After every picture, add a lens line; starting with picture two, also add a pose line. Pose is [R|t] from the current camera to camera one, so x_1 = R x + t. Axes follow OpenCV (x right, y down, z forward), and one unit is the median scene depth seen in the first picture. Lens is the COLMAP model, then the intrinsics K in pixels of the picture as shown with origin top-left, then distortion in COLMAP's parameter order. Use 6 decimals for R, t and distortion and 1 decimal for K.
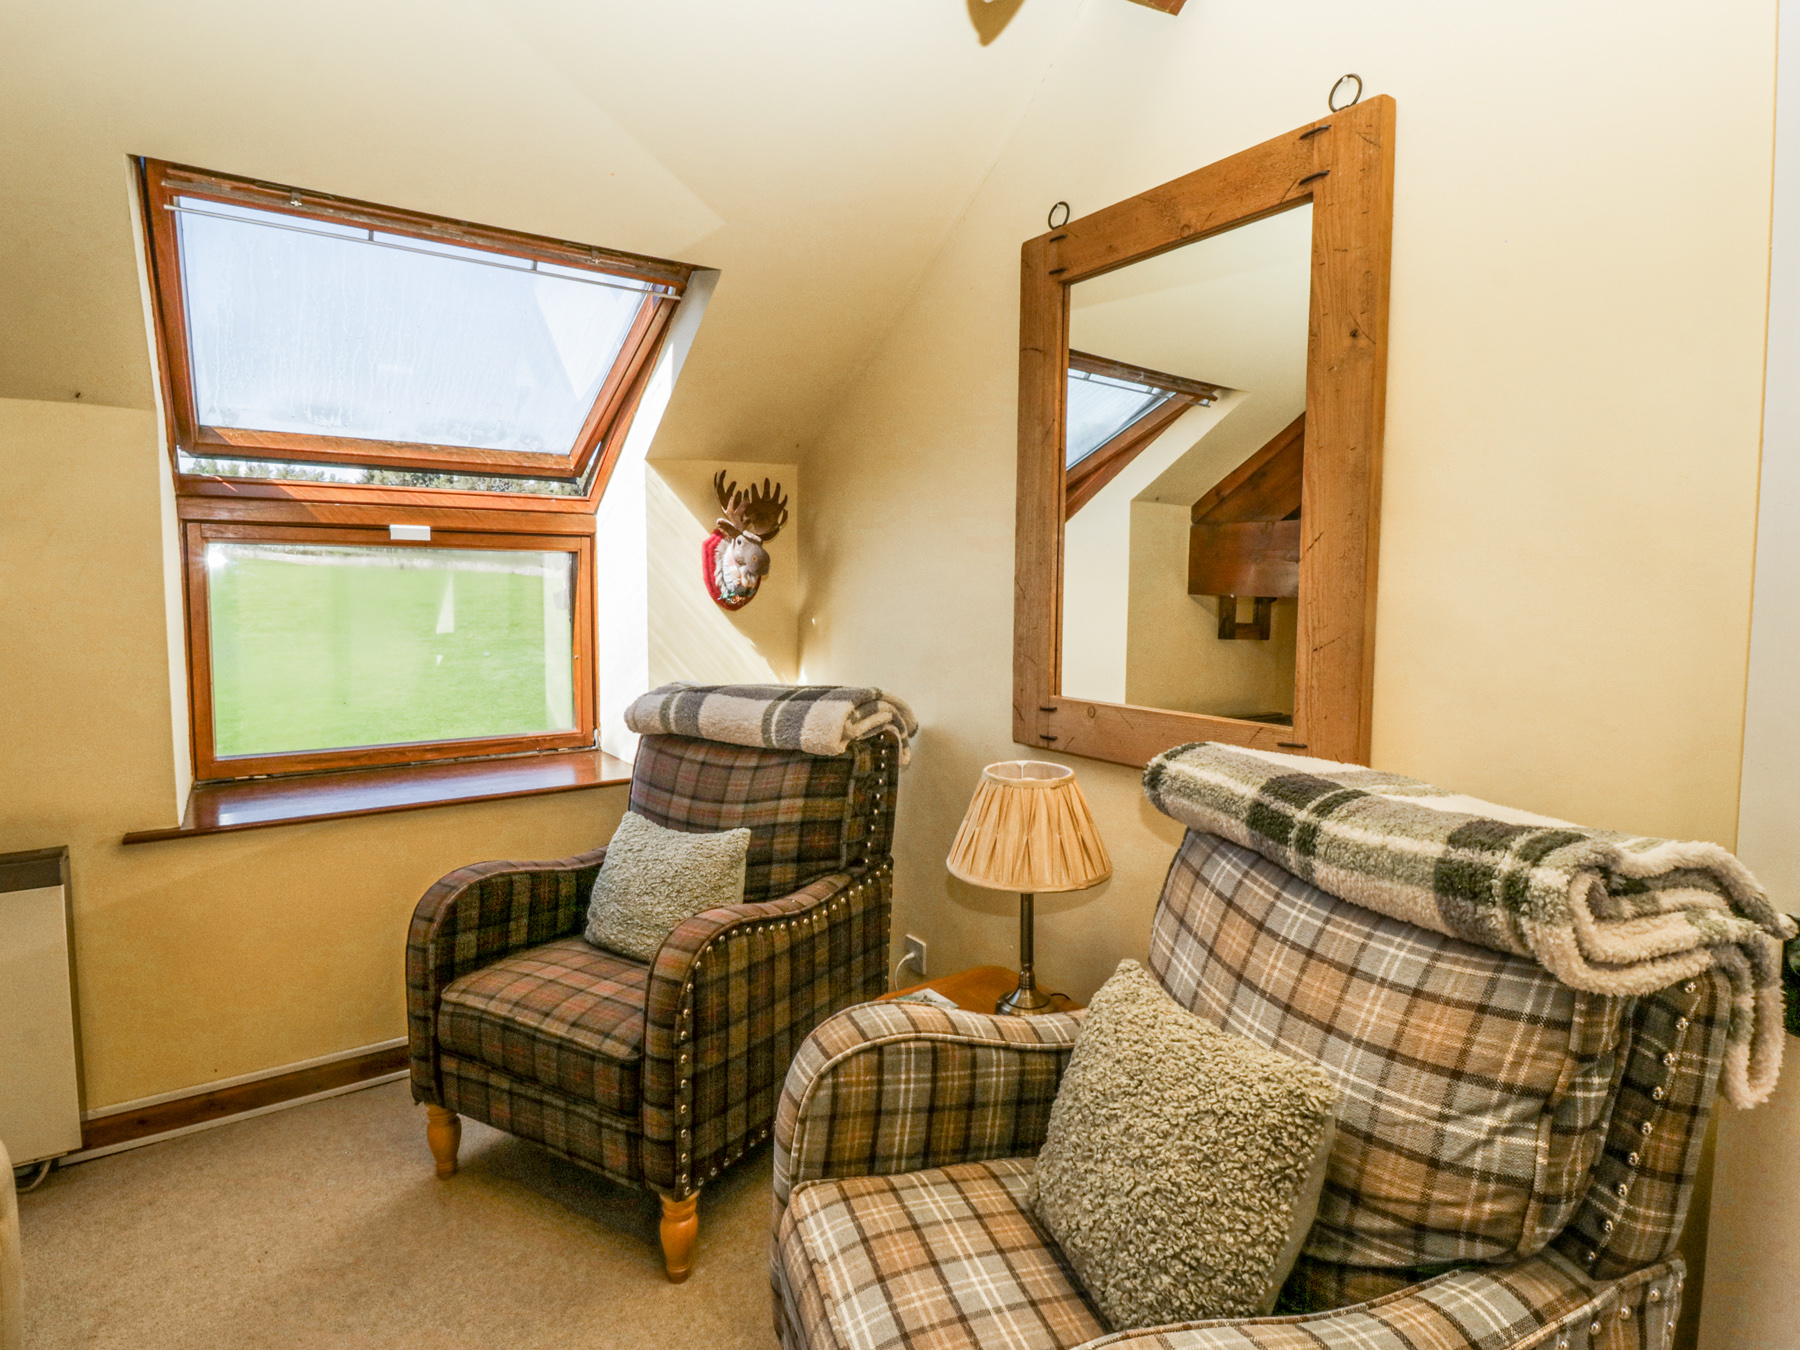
lens RADIAL K [[958.4, 0, 900.0], [0, 958.4, 675.0], [0, 0, 1]] dist [-0.000484, -0.000069]
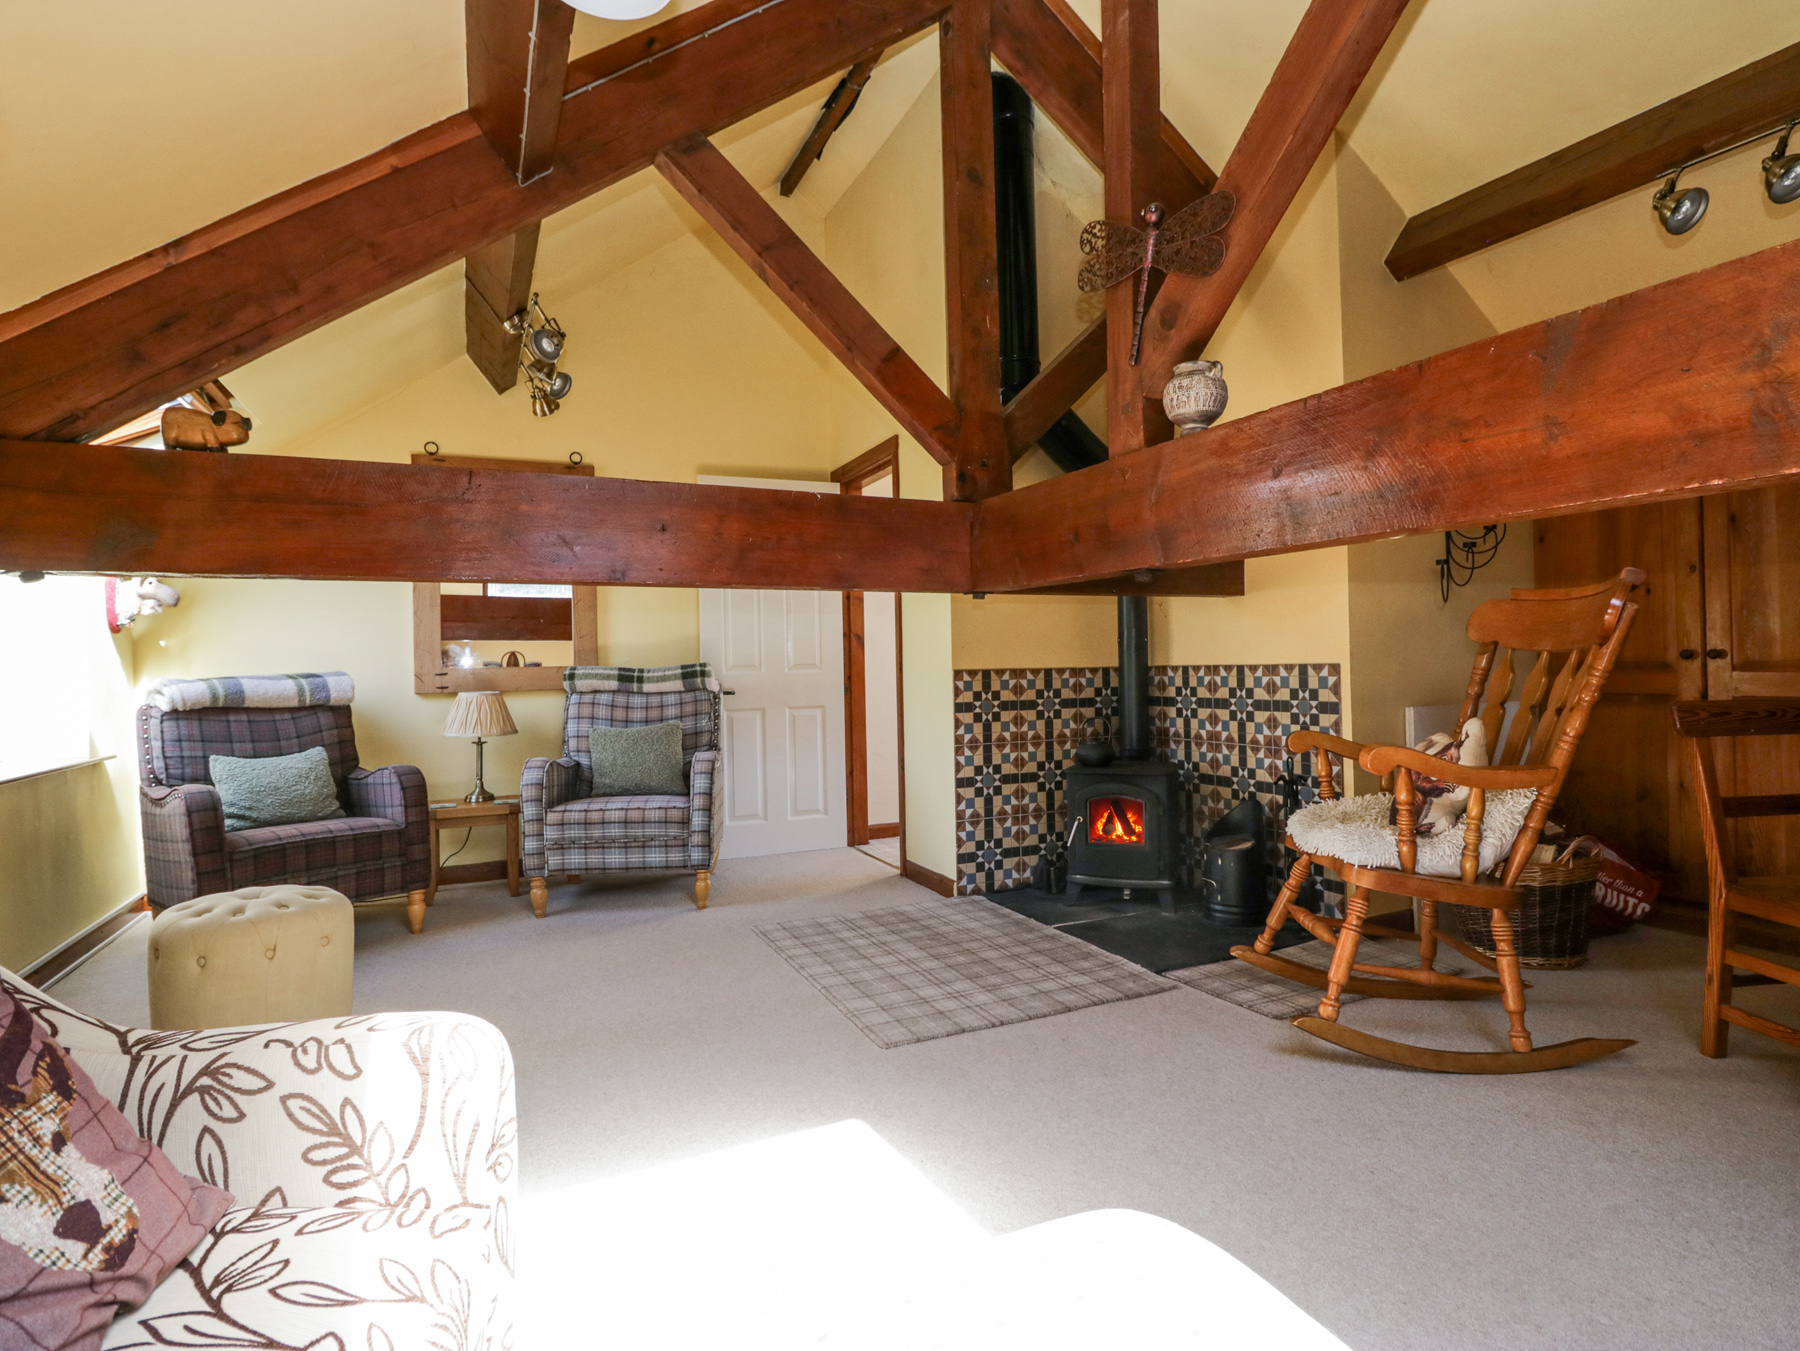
lens RADIAL K [[958.4, 0, 900.0], [0, 958.4, 675.5], [0, 0, 1]] dist [-0.000484, -0.000069]
pose [[0.196869, -0.019988, 0.980226, -1.714321], [0.115783, 0.993270, -0.003000, 0.161936], [-0.973569, 0.114084, 0.197859, -0.401143]]
